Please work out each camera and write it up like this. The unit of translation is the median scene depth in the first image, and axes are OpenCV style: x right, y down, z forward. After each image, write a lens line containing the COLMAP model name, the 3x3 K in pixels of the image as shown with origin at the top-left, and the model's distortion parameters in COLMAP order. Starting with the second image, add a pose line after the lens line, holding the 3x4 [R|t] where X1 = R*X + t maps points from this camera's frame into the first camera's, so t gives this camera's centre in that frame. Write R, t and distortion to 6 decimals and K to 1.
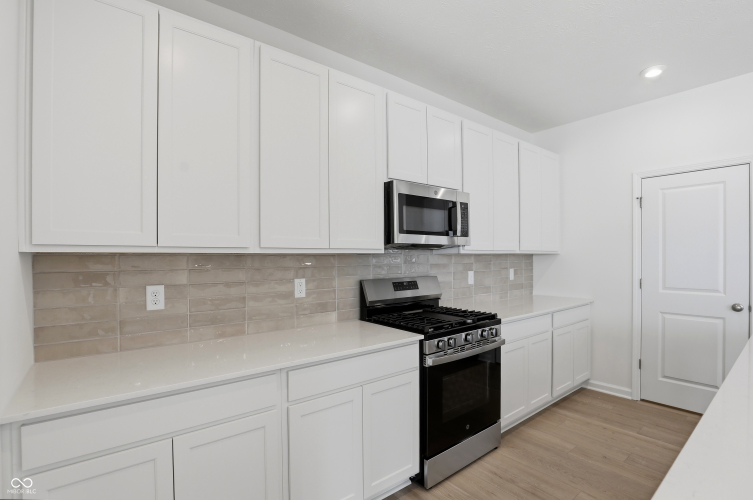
lens RADIAL K [[359.0, 0, 377.3], [0, 359.0, 256.5], [0, 0, 1]] dist [-0.021183, 0.000294]
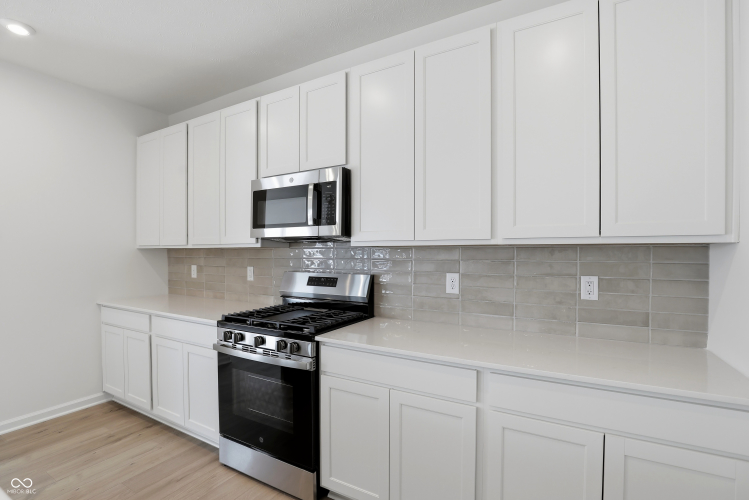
lens RADIAL K [[353.5, 0, 366.8], [0, 353.5, 253.6], [0, 0, 1]] dist [-0.022150, 0.000720]
pose [[0.349090, 0.014351, -0.936979, 0.784604], [0.004170, 0.999849, 0.016867, -0.004987], [0.937080, -0.009795, 0.348977, 0.632903]]
